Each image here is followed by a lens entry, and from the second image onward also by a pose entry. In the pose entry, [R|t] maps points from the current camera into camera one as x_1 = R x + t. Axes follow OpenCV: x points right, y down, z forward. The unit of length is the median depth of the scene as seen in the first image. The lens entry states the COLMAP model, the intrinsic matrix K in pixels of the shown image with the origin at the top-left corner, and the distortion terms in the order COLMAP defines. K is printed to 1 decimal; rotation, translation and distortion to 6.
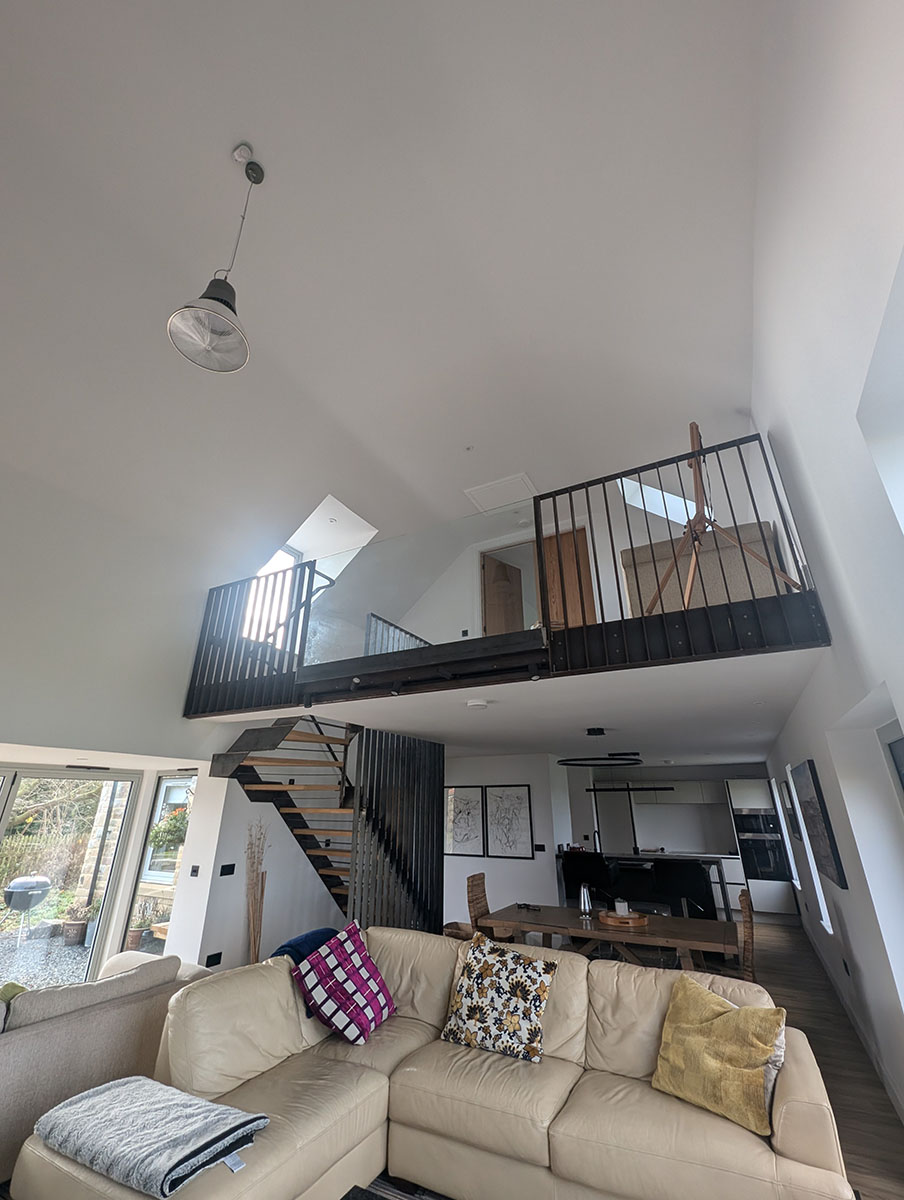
lens RADIAL K [[490.3, 0, 458.3], [0, 490.3, 602.6], [0, 0, 1]] dist [-0.011206, 0.000019]
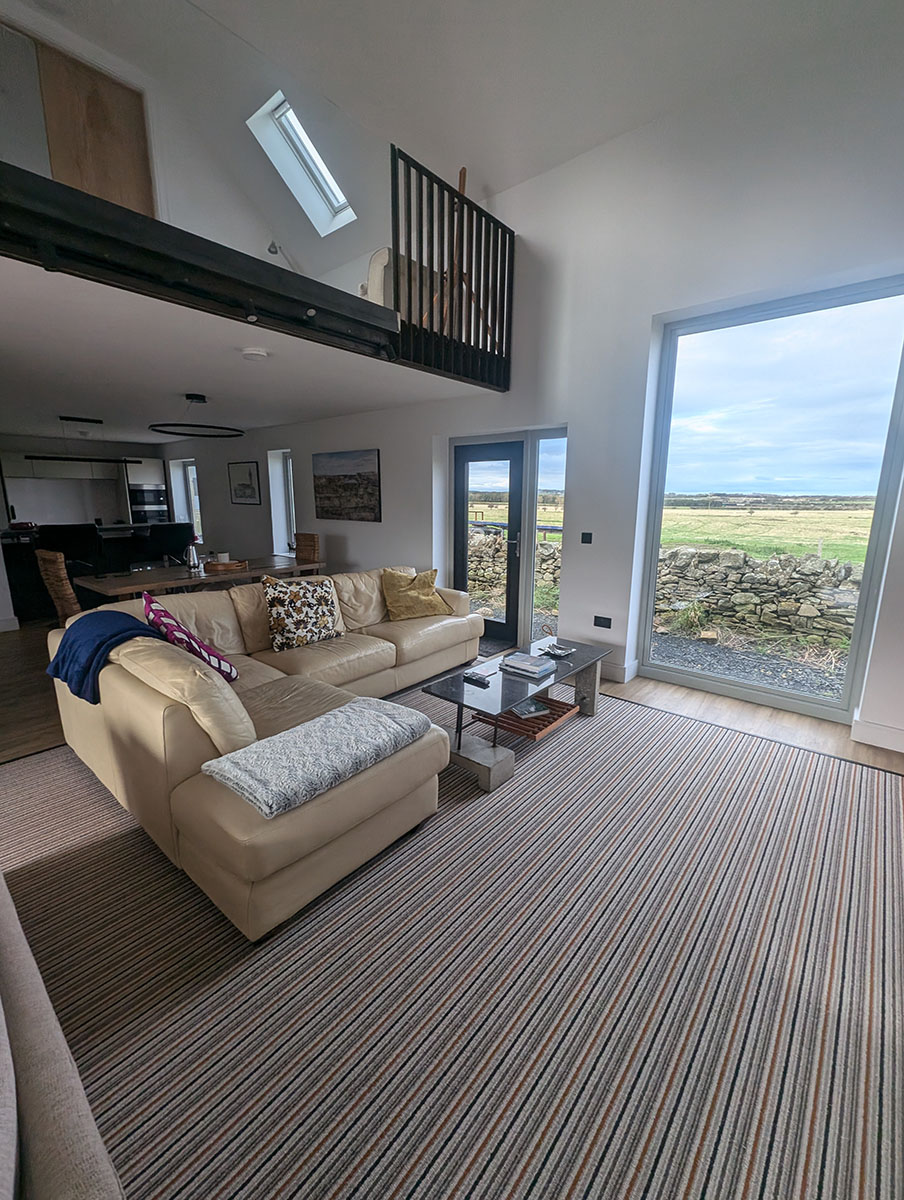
lens RADIAL K [[490.3, 0, 458.3], [0, 490.3, 602.6], [0, 0, 1]] dist [-0.011206, 0.000019]
pose [[0.240378, -0.219361, 0.945568, -1.012769], [-0.374003, 0.877989, 0.298760, 0.254453], [-0.895734, -0.425461, 0.129007, 0.477814]]
